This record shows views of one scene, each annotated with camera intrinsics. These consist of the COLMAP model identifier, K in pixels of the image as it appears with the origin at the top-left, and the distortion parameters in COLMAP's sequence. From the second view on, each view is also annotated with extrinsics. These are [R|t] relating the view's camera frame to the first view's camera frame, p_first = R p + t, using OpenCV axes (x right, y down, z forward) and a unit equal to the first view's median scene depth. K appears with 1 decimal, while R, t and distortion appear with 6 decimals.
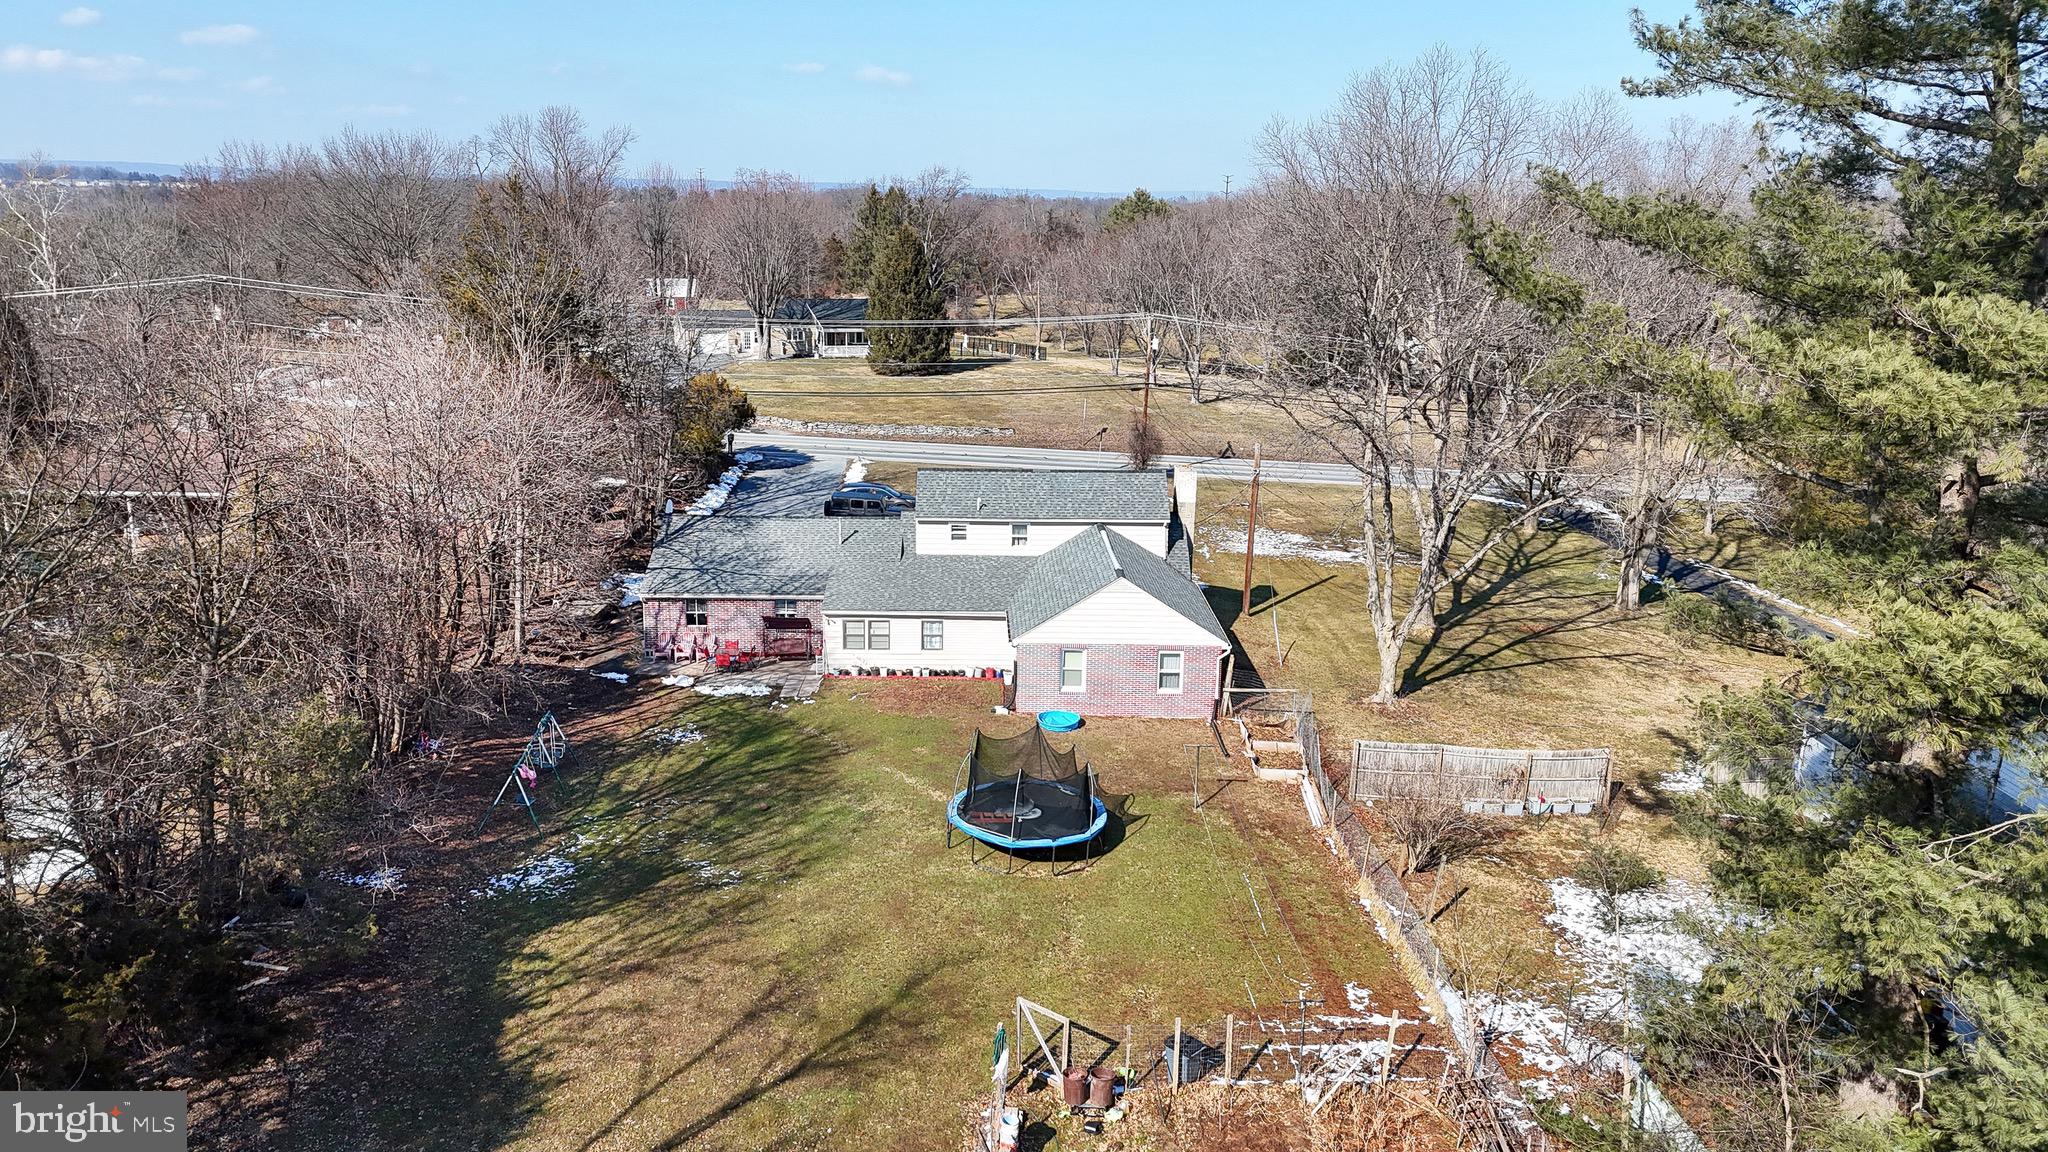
lens RADIAL K [[1494.6, 0, 1024.0], [0, 1494.6, 576.0], [0, 0, 1]] dist [0.136133, -0.303826]
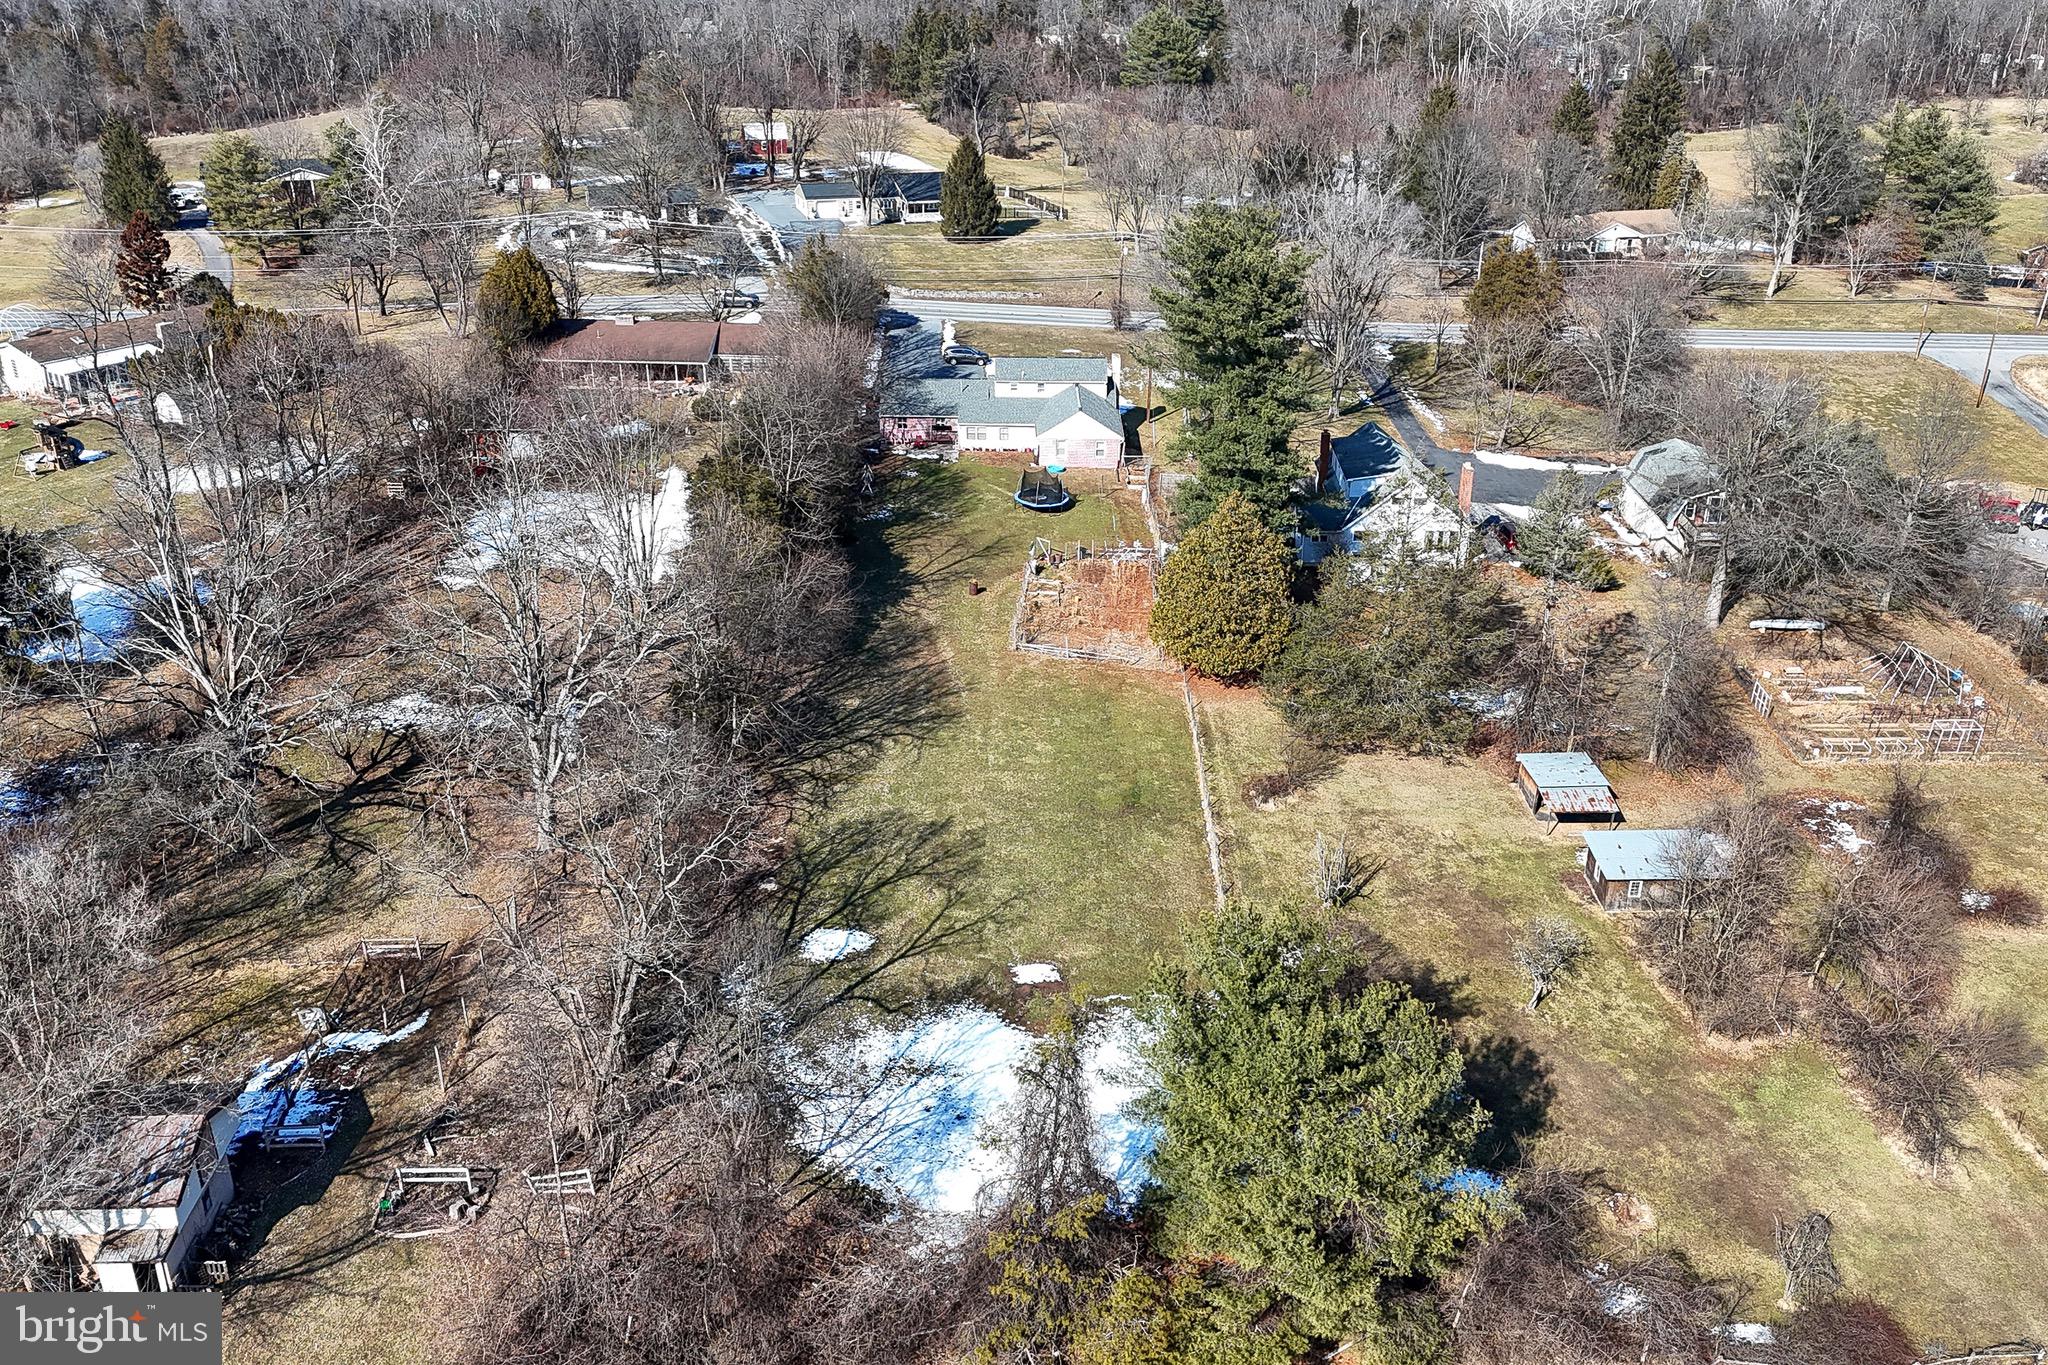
lens RADIAL K [[1794.1, 0, 1080.7], [0, 1794.1, 678.9], [0, 0, 1]] dist [0.133932, -0.287103]
pose [[0.999980, -0.000433, 0.006383, 0.050288], [-0.000772, 0.982243, 0.187614, -0.134359], [-0.006351, -0.187615, 0.982222, -2.218350]]
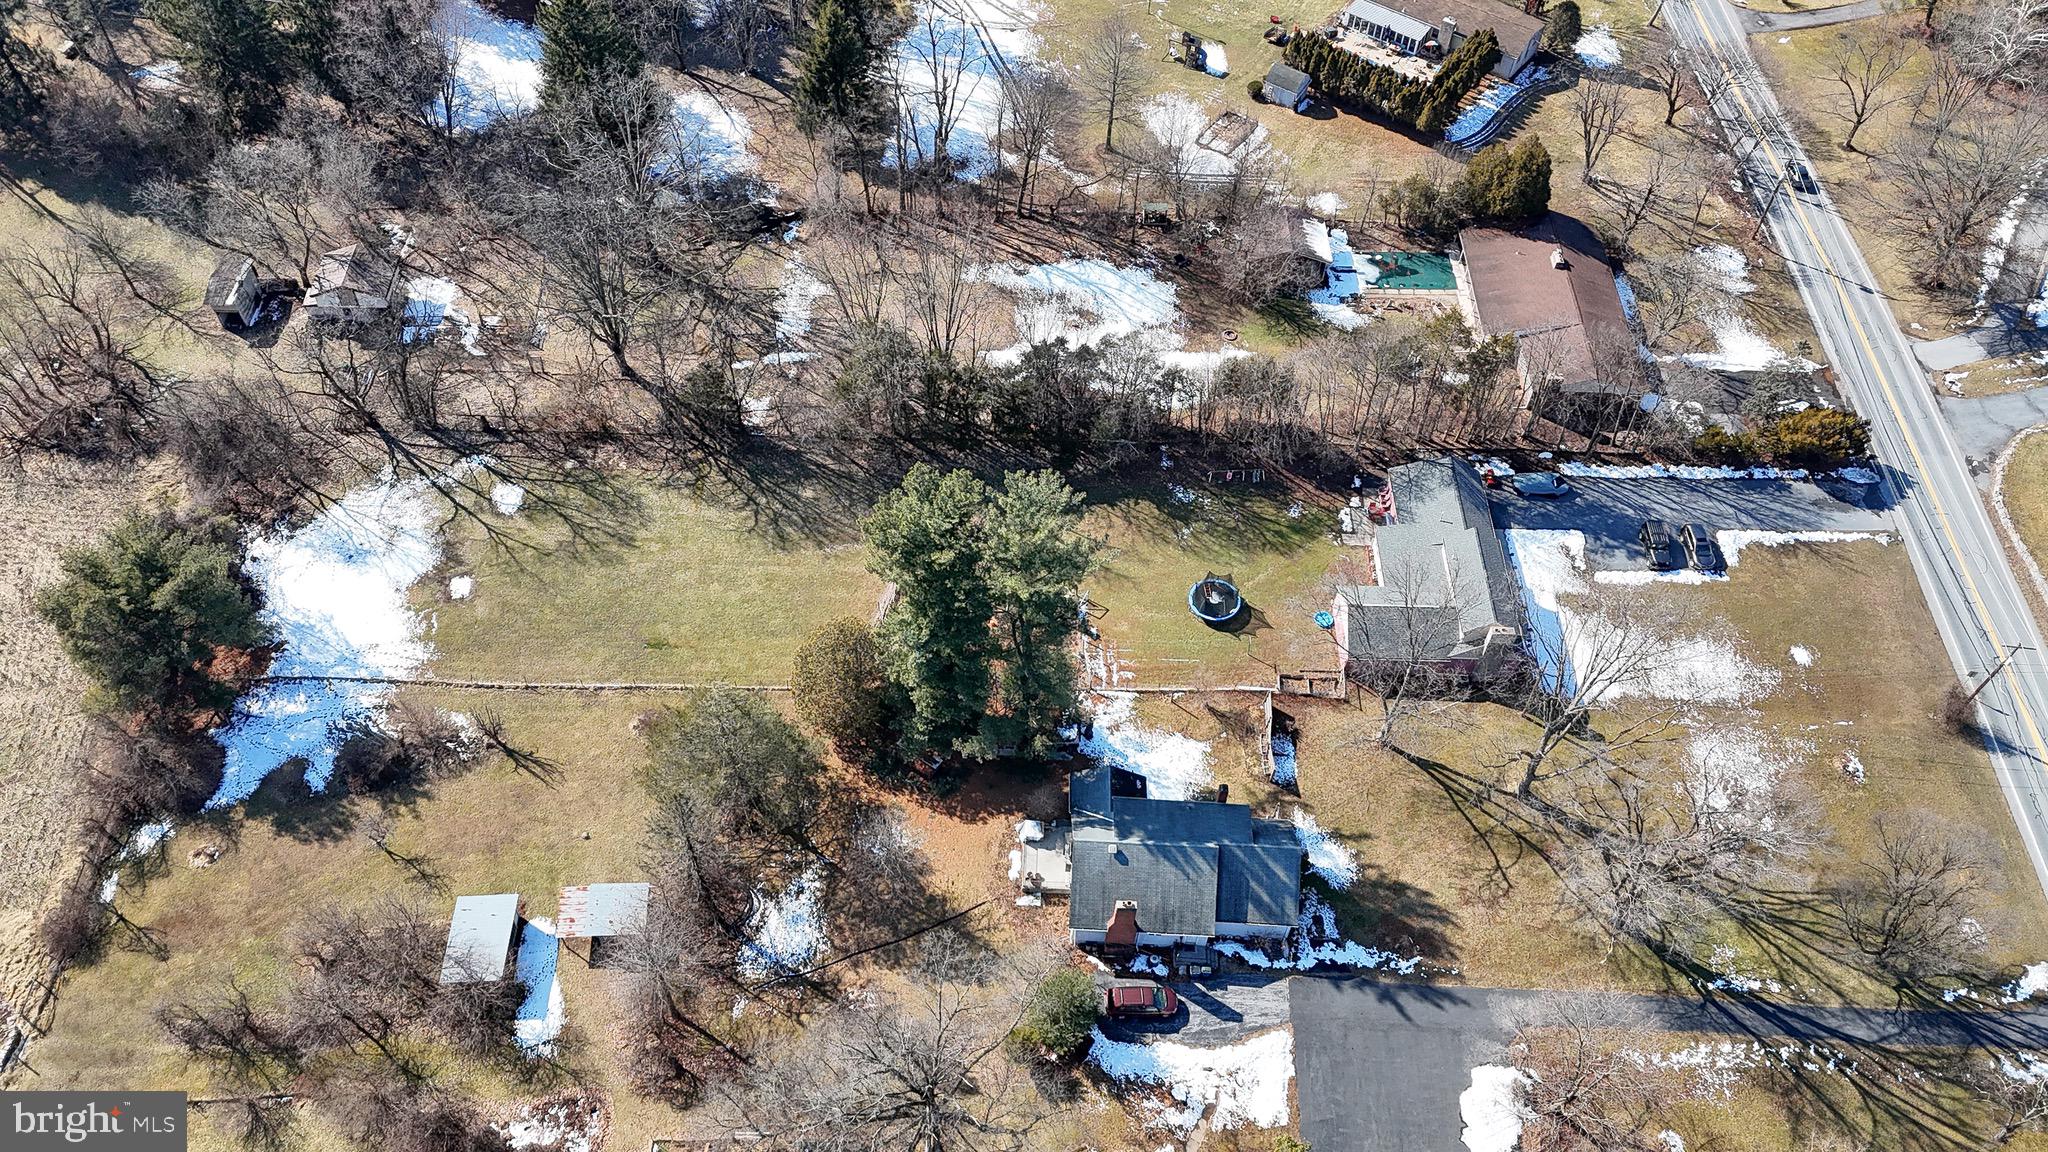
lens RADIAL K [[1611.8, 0, 1016.1], [0, 1611.8, 582.0], [0, 0, 1]] dist [0.097704, -0.115459]
pose [[-0.026861, 0.768211, -0.639634, 1.869687], [-0.280916, 0.608279, 0.742350, -1.963087], [0.959356, 0.199624, 0.199464, -0.057257]]
